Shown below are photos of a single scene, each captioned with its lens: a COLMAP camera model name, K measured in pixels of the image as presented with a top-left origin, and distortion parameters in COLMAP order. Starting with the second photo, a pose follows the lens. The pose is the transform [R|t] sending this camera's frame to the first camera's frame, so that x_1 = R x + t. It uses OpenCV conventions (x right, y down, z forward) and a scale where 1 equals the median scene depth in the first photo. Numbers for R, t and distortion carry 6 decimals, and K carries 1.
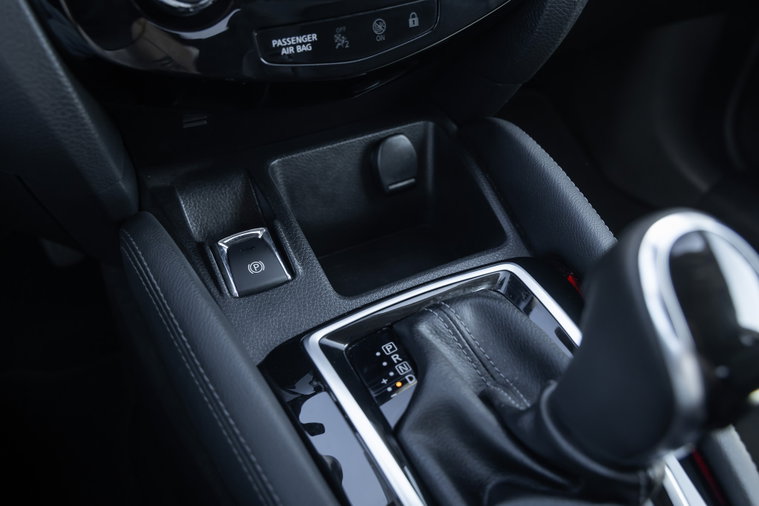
lens RADIAL K [[681.3, 0, 385.3], [0, 681.3, 247.6], [0, 0, 1]] dist [0.008451, -0.026546]
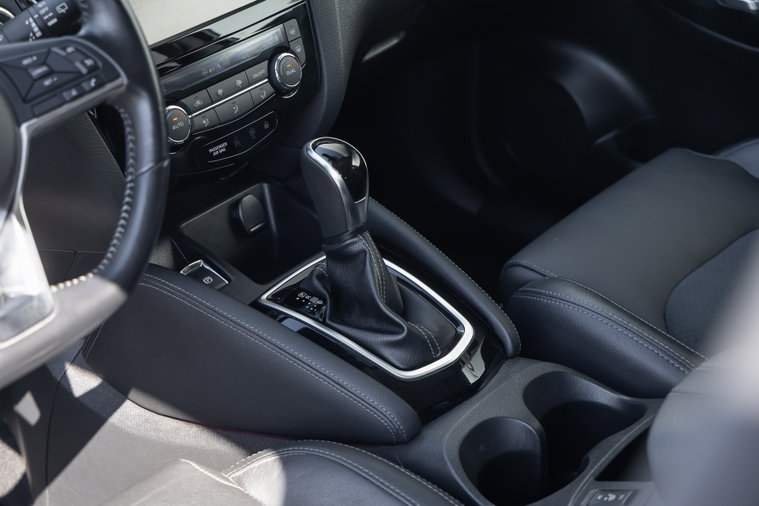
lens RADIAL K [[1476.8, 0, 380.2], [0, 1476.8, 252.6], [0, 0, 1]] dist [0.021448, 0.000000]
pose [[0.919653, -0.220871, 0.324737, -1.080382], [0.274137, 0.953123, -0.128084, 0.612682], [-0.281224, 0.206815, 0.937091, -2.850909]]
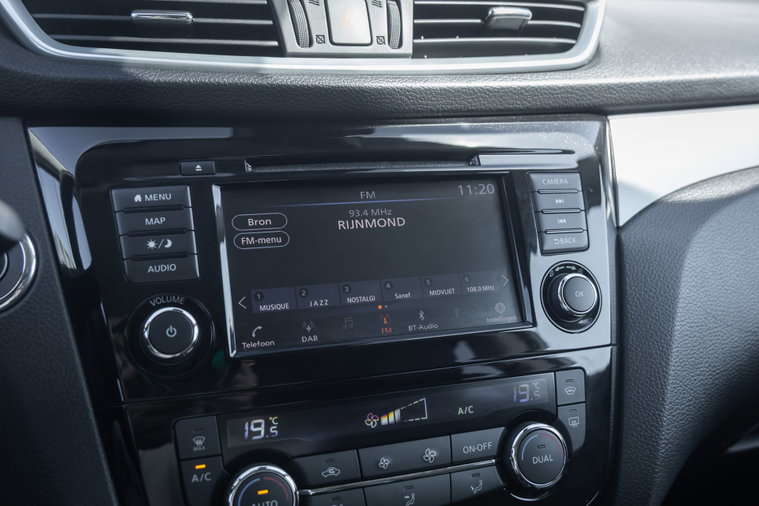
lens RADIAL K [[756.6, 0, 377.7], [0, 756.6, 250.7], [0, 0, 1]] dist [0.022762, 0.000000]
pose [[0.985560, 0.056652, -0.159567, 0.062092], [-0.118093, 0.905323, -0.407976, -0.247957], [0.121347, 0.420928, 0.898941, -0.251935]]
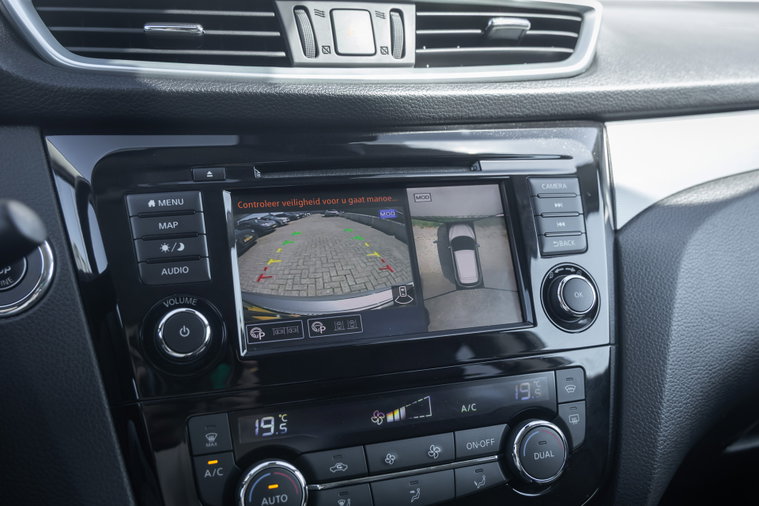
lens RADIAL K [[756.6, 0, 377.5], [0, 756.6, 250.4], [0, 0, 1]] dist [0.022762, 0.000000]
pose [[0.985491, 0.049735, -0.162279, 0.063305], [-0.114500, 0.900583, -0.419332, -0.221043], [0.125291, 0.431829, 0.893211, -0.283875]]
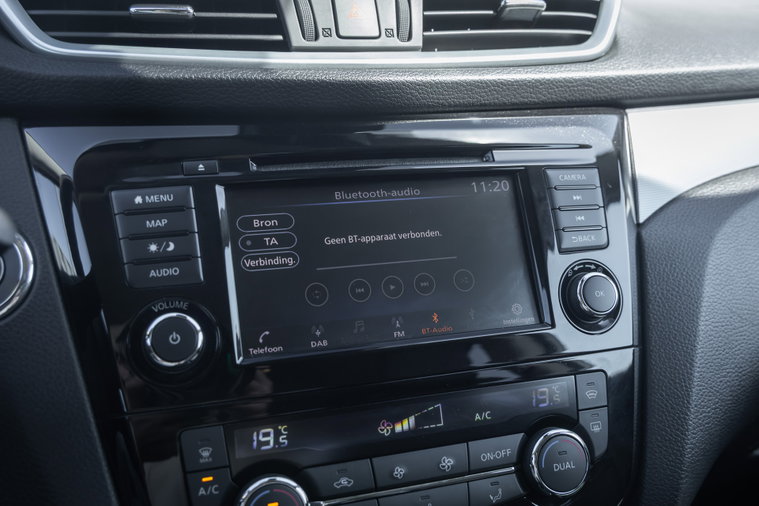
lens RADIAL K [[756.6, 0, 384.8], [0, 756.6, 257.2], [0, 0, 1]] dist [0.022762, 0.000000]
pose [[0.985136, 0.043340, -0.166218, 0.056196], [-0.108316, 0.907757, -0.405271, -0.261441], [0.133321, 0.417251, 0.898959, -0.206998]]
